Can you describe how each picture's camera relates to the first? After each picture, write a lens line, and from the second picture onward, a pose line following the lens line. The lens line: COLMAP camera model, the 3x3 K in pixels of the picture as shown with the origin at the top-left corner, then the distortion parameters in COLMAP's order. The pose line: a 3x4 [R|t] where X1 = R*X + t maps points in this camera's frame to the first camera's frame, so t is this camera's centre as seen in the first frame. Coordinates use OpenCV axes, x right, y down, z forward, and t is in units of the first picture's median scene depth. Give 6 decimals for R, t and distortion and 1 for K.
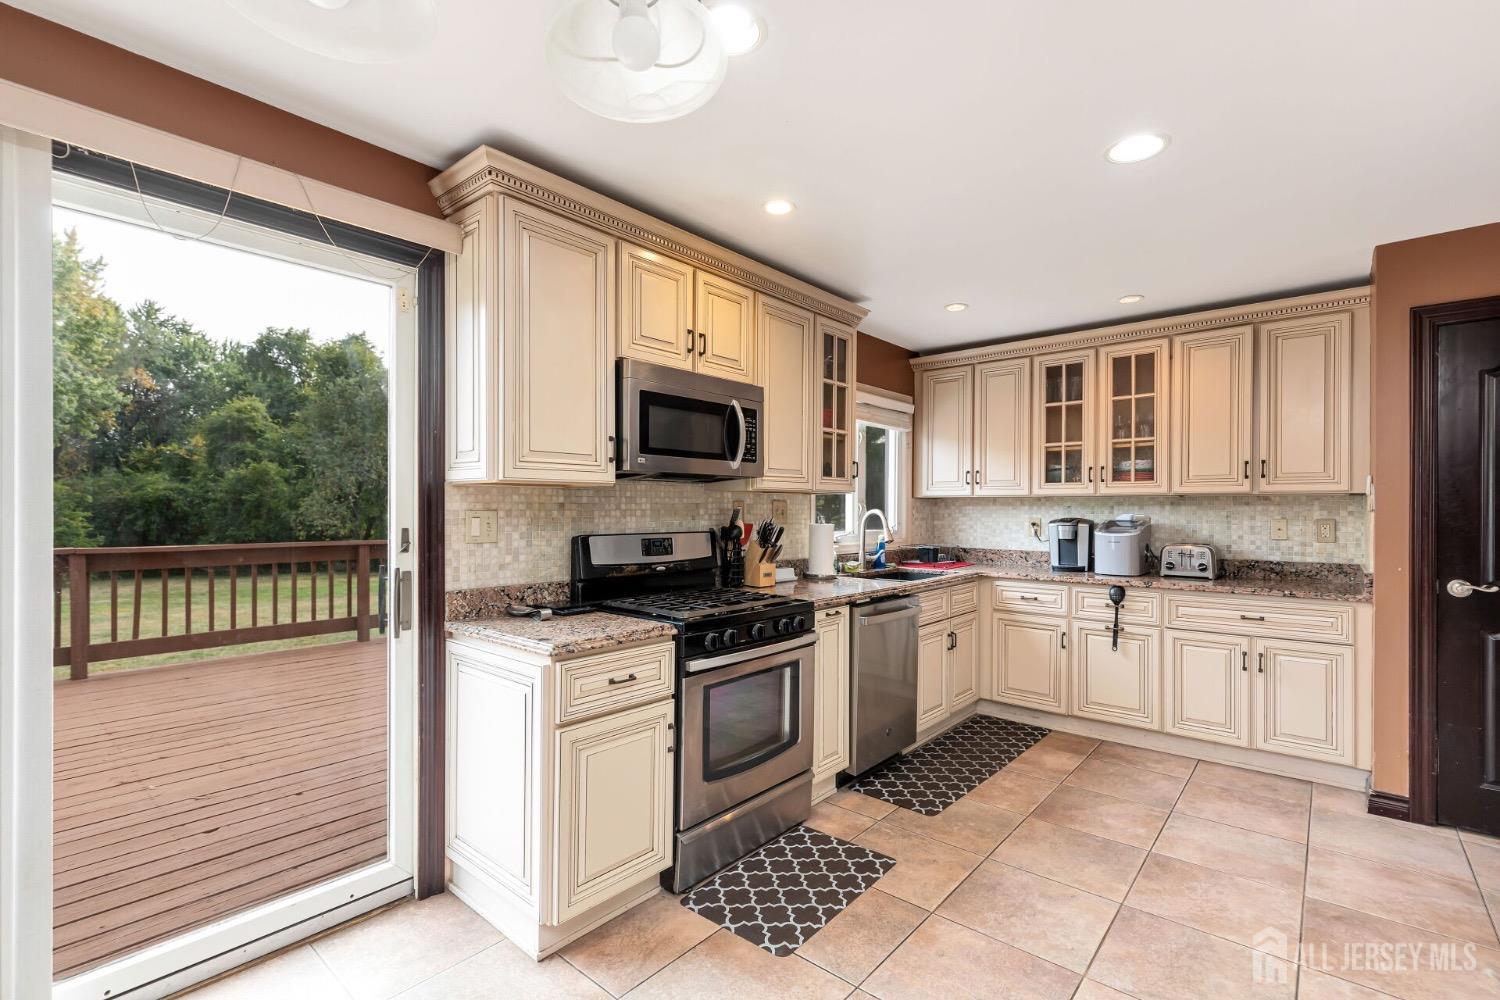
lens RADIAL K [[677.6, 0, 761.8], [0, 677.6, 509.8], [0, 0, 1]] dist [0.001102, -0.000412]
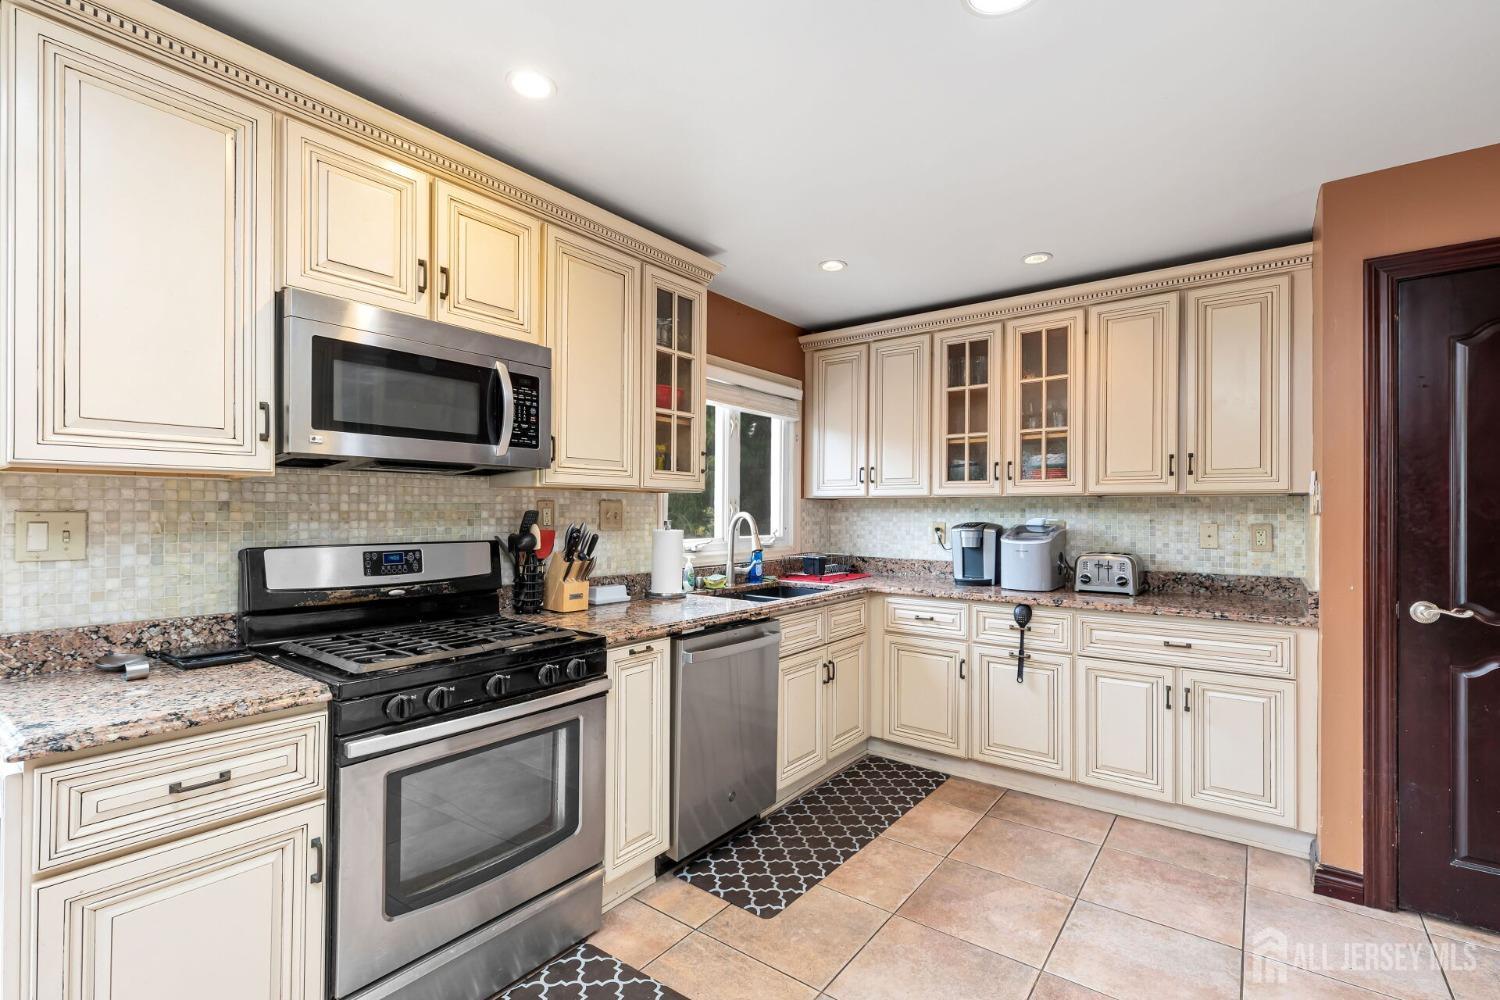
lens RADIAL K [[677.6, 0, 761.8], [0, 677.6, 509.8], [0, 0, 1]] dist [0.001102, -0.000412]
pose [[0.997883, 0.001856, 0.065003, 0.158813], [-0.001580, 0.999990, -0.004299, 0.000506], [-0.065011, 0.004187, 0.997876, 0.201521]]
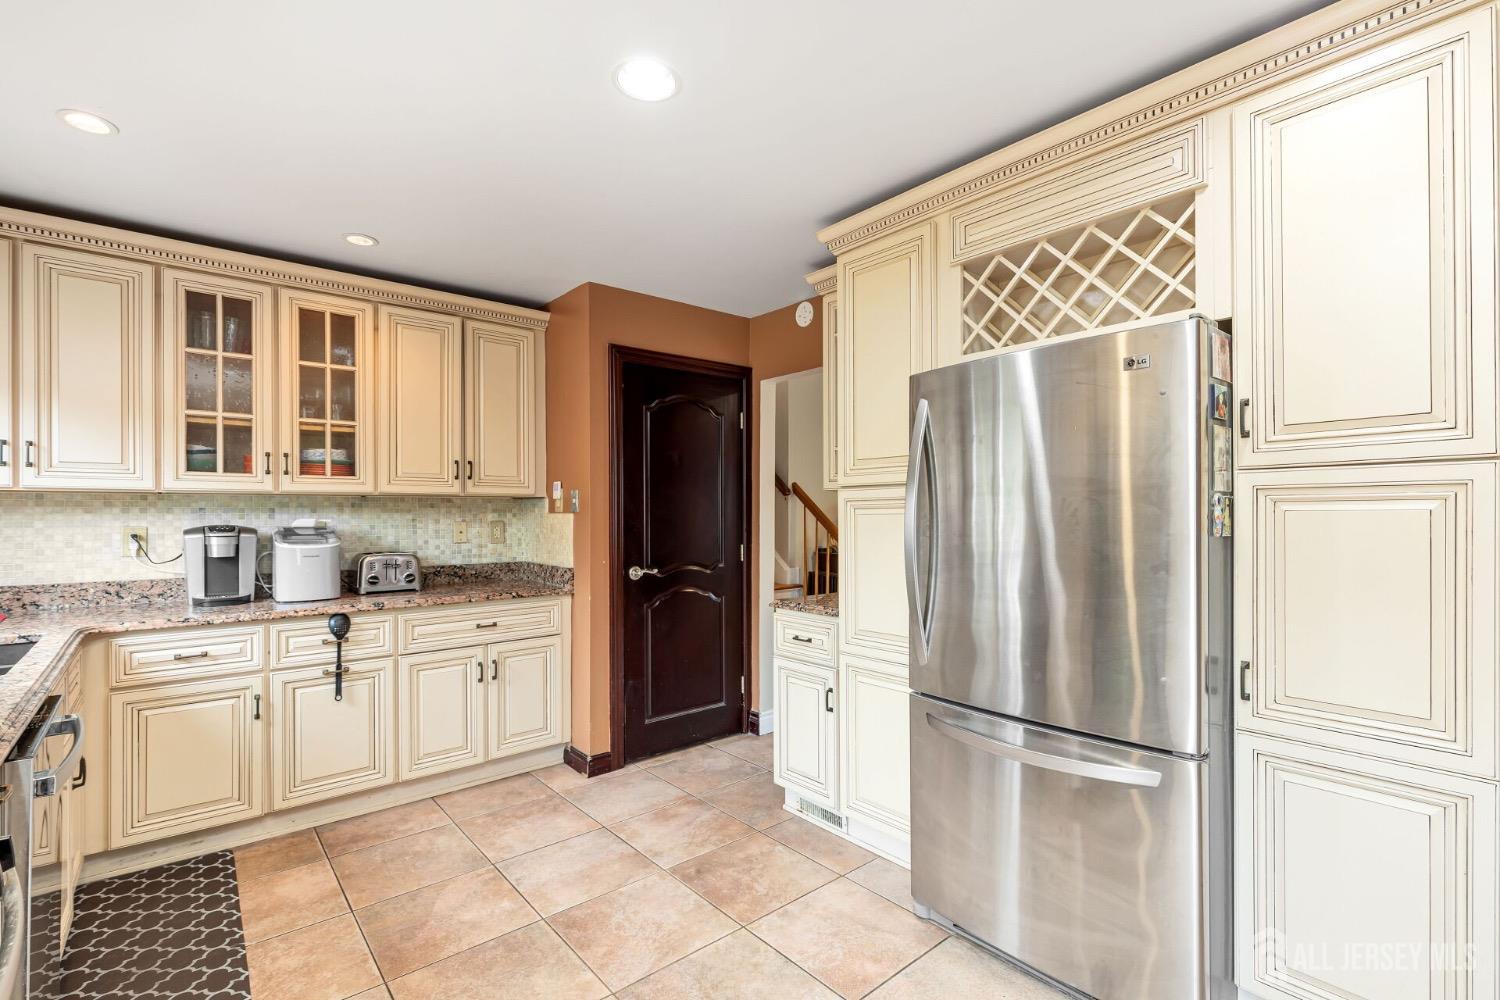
lens RADIAL K [[686.7, 0, 752.7], [0, 686.7, 515.4], [0, 0, 1]] dist [0.000503, -0.000137]
pose [[0.161575, -0.006068, 0.986842, -0.162816], [0.004402, 0.999976, 0.005429, 0.000733], [-0.986851, 0.003466, 0.161597, 0.445564]]
